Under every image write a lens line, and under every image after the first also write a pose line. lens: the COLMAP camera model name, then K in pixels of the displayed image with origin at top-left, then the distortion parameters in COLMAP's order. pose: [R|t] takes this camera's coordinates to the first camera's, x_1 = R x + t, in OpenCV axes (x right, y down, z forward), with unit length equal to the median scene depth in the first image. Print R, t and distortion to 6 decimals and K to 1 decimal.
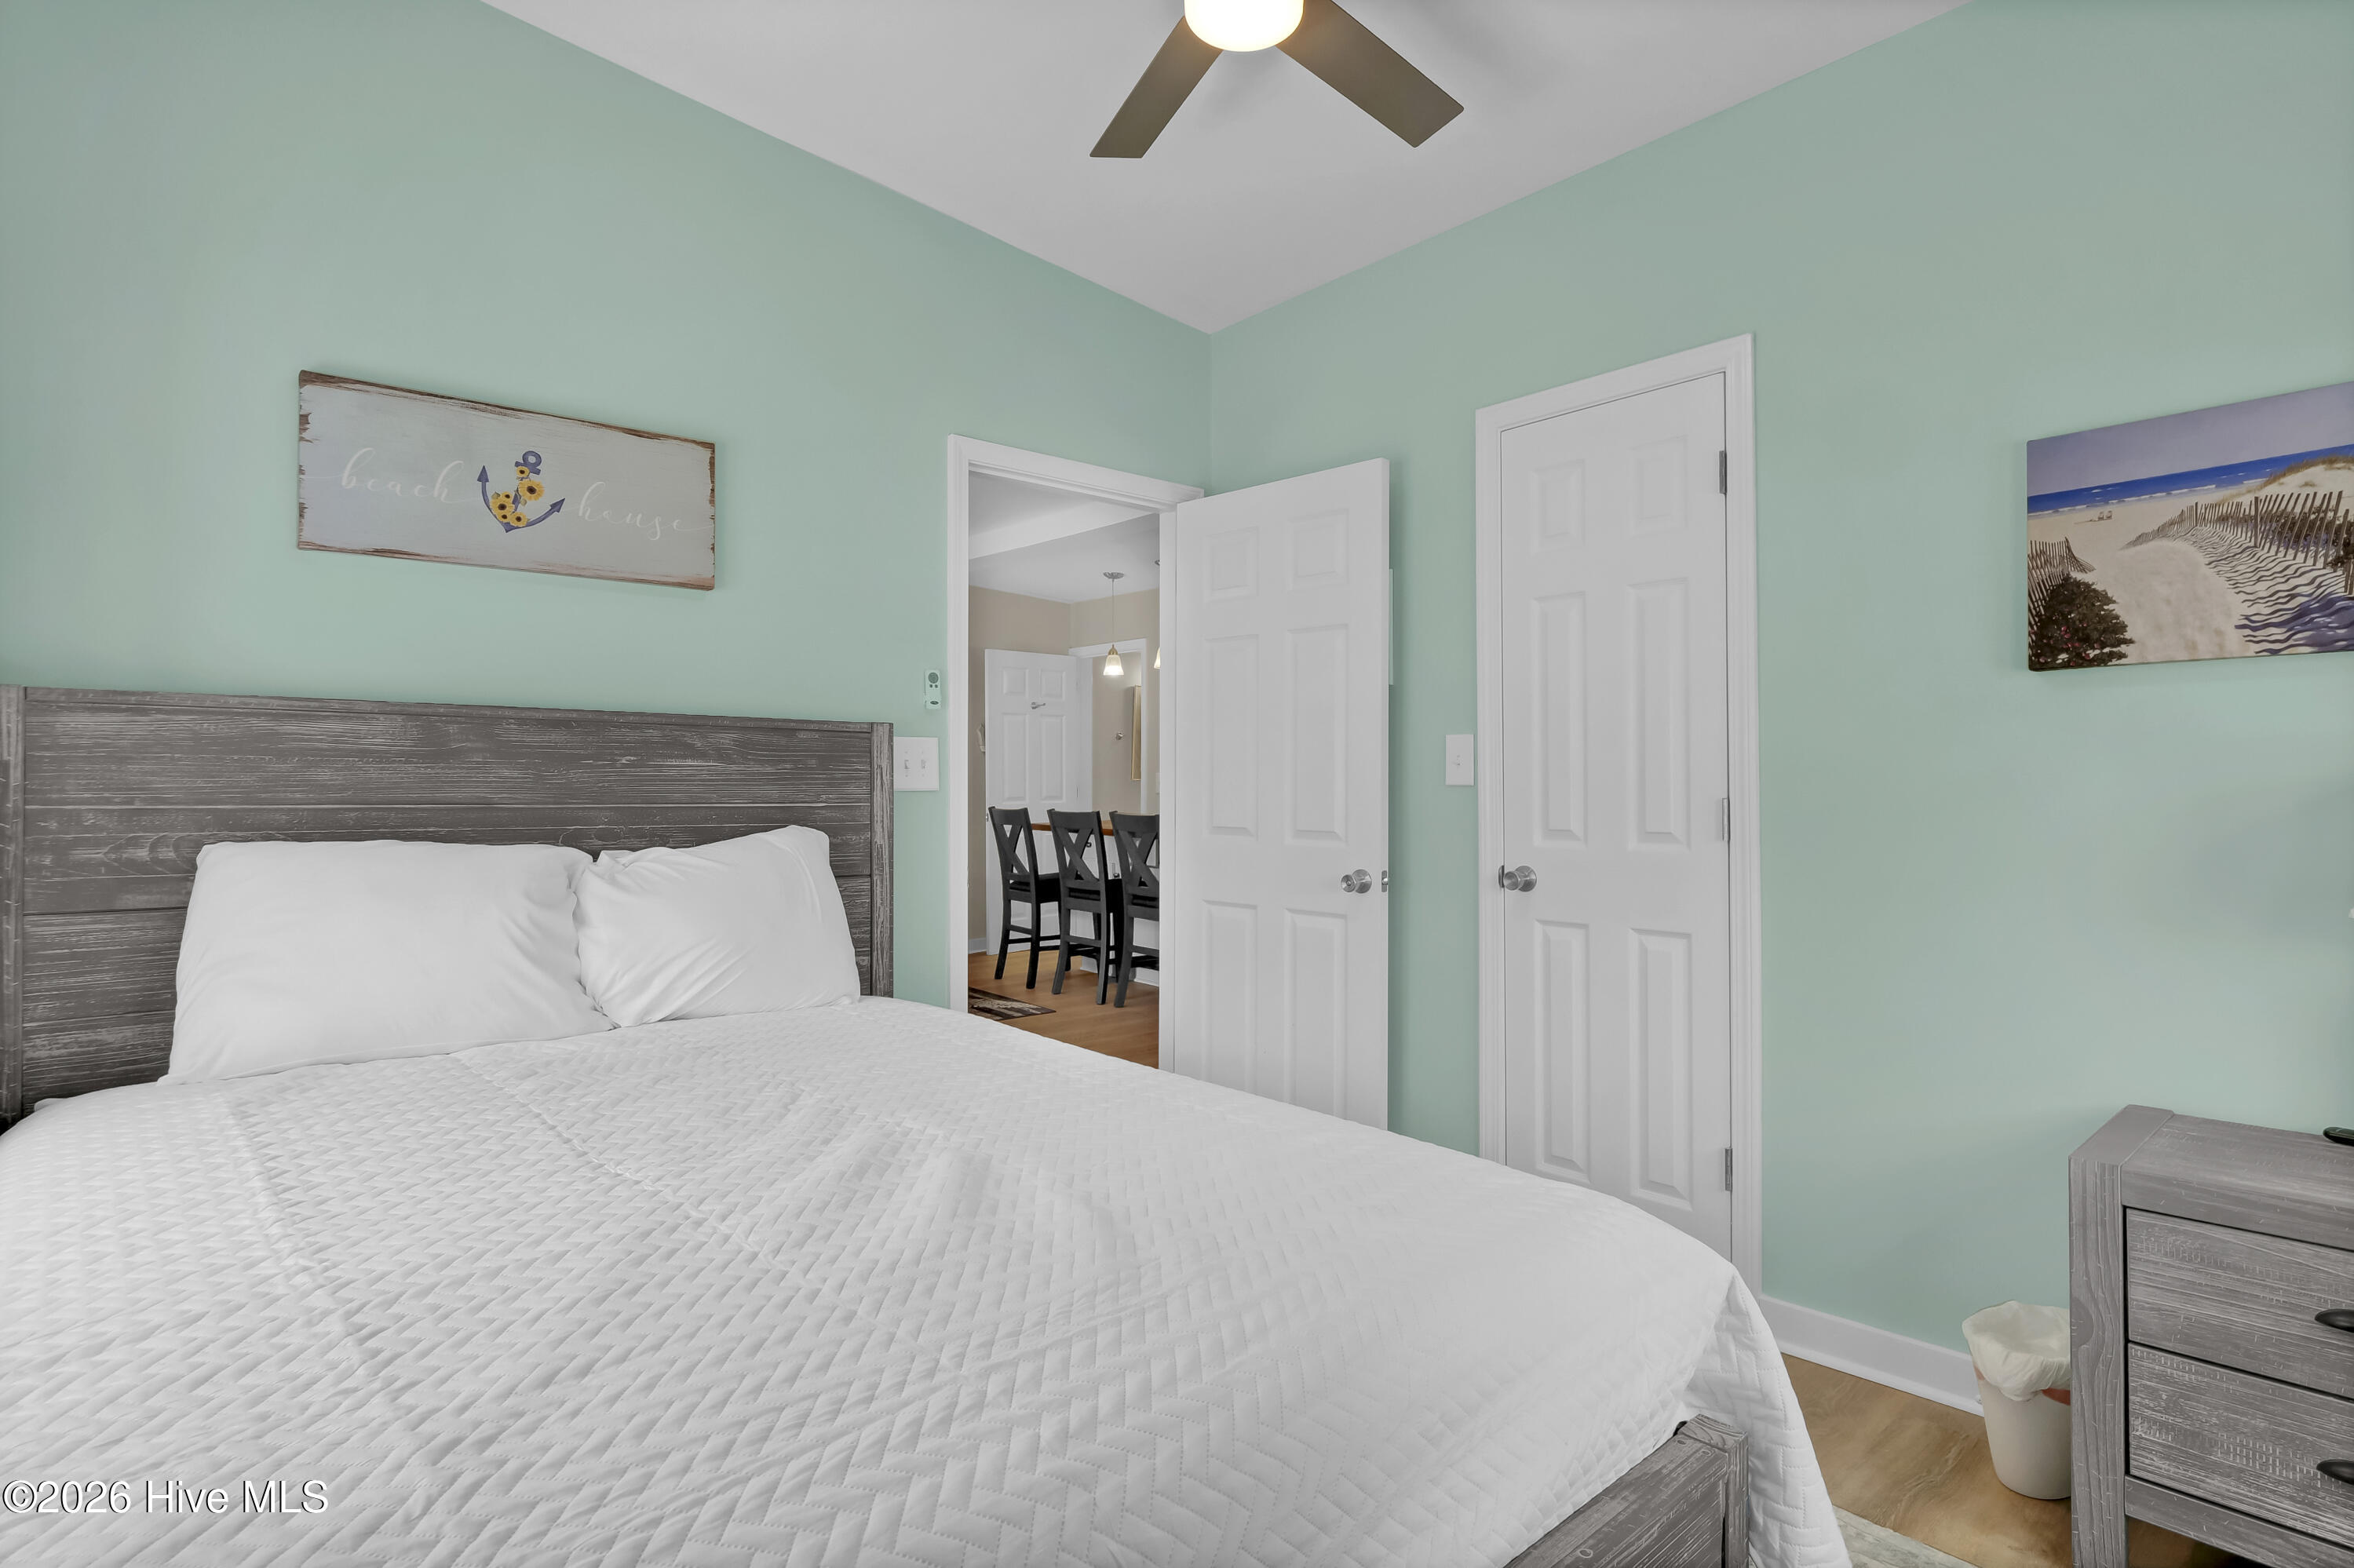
lens RADIAL K [[1167.2, 0, 1196.4], [0, 1167.2, 786.9], [0, 0, 1]] dist [-0.013074, 0.000386]
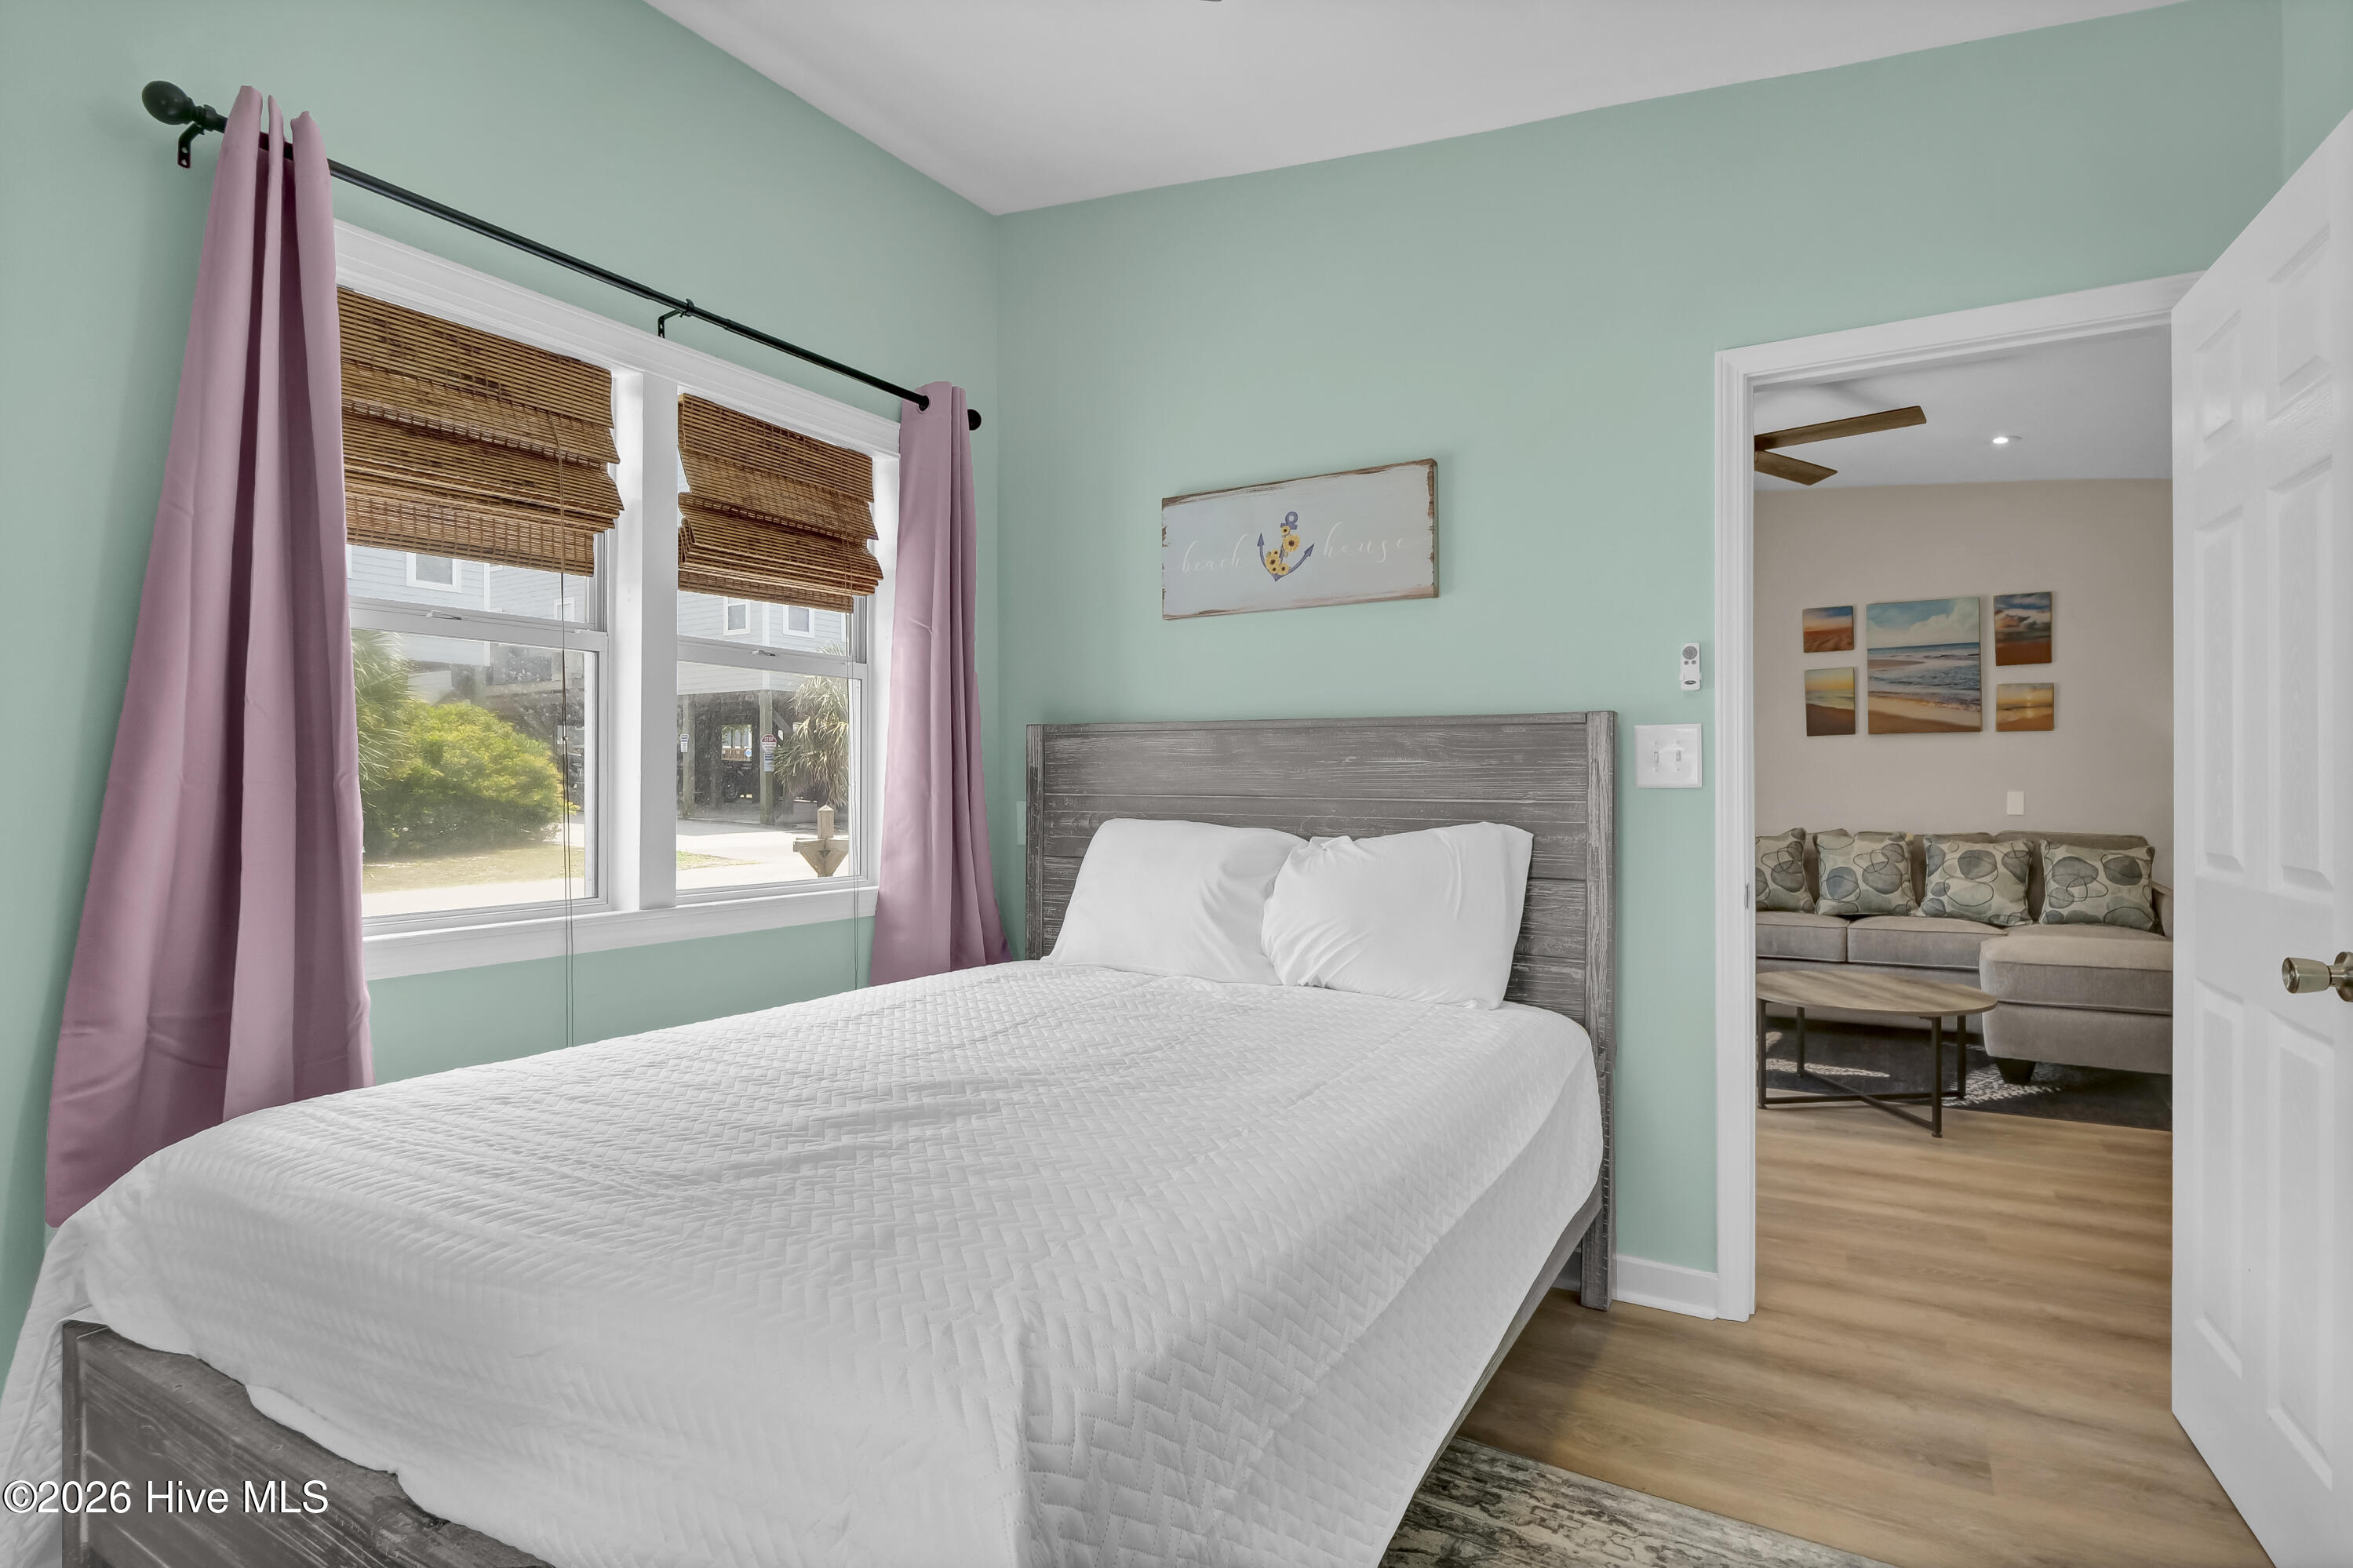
lens RADIAL K [[1166.7, 0, 1193.7], [0, 1166.7, 793.5], [0, 0, 1]] dist [-0.013074, 0.000386]
pose [[0.315249, 0.008243, -0.948973, 0.549672], [-0.002216, 0.999966, 0.007950, 0.001751], [0.949006, -0.000403, 0.315257, 0.485343]]
